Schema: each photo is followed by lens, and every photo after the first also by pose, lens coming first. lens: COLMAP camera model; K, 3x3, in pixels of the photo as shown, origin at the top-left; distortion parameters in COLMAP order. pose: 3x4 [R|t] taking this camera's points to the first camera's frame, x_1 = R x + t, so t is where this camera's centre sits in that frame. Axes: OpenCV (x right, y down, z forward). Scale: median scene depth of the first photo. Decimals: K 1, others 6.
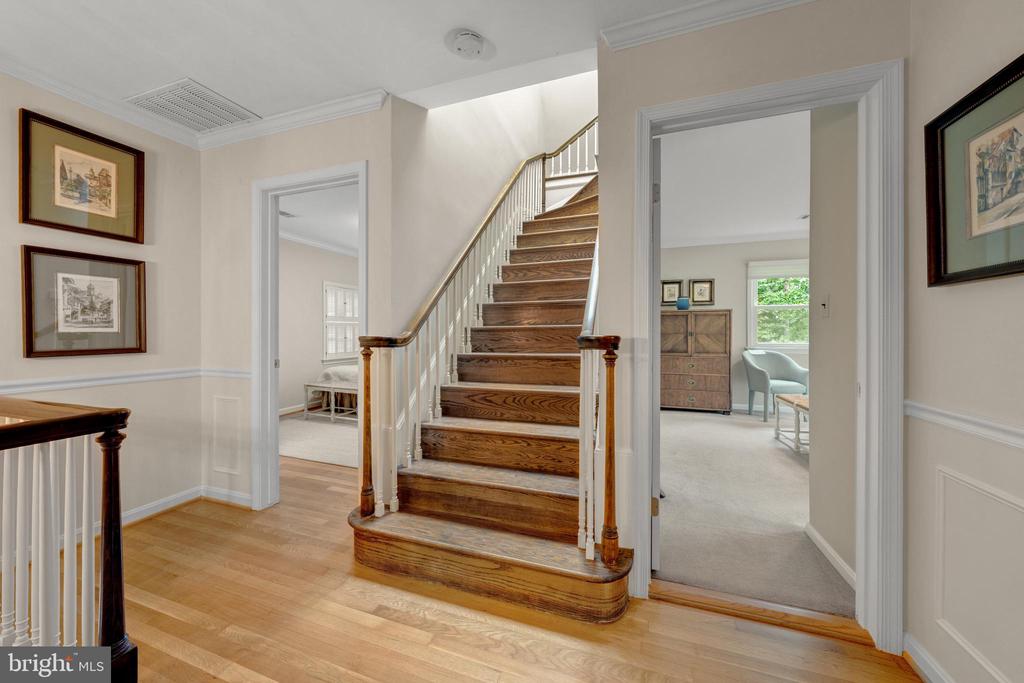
lens RADIAL K [[368.9, 0, 505.2], [0, 368.9, 335.3], [0, 0, 1]] dist [0.000593, 0.000000]
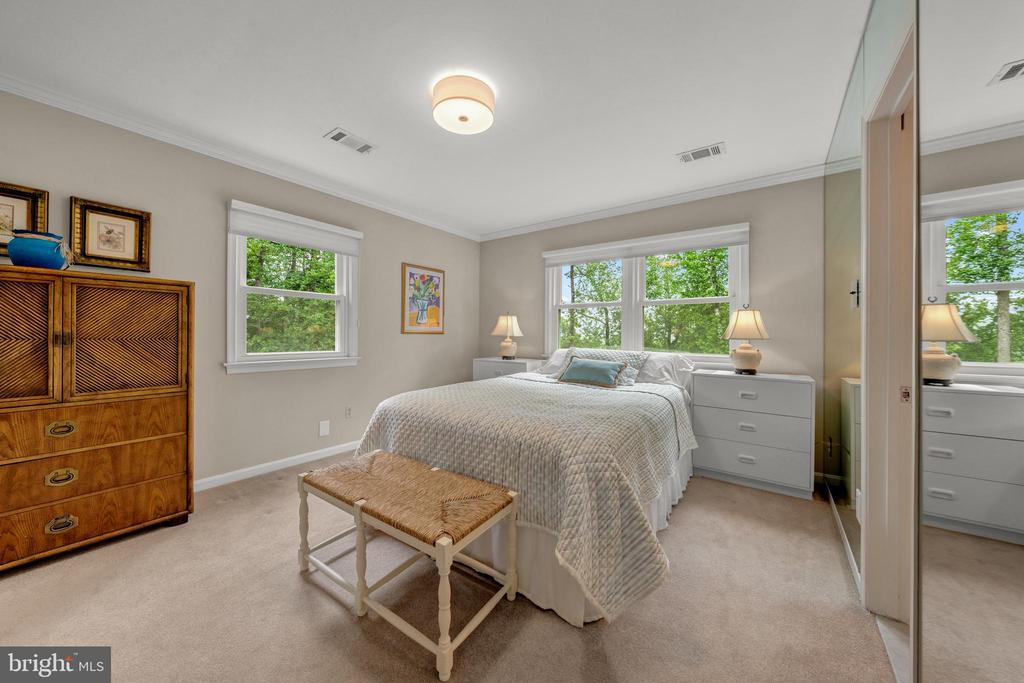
lens RADIAL K [[356.3, 0, 507.4], [0, 356.3, 334.2], [0, 0, 1]] dist [-0.002699, -0.000072]
pose [[0.296573, 0.002294, 0.955008, 0.306550], [-0.002006, 0.999996, -0.001779, -0.008739], [-0.955008, -0.001388, 0.296576, 0.493591]]
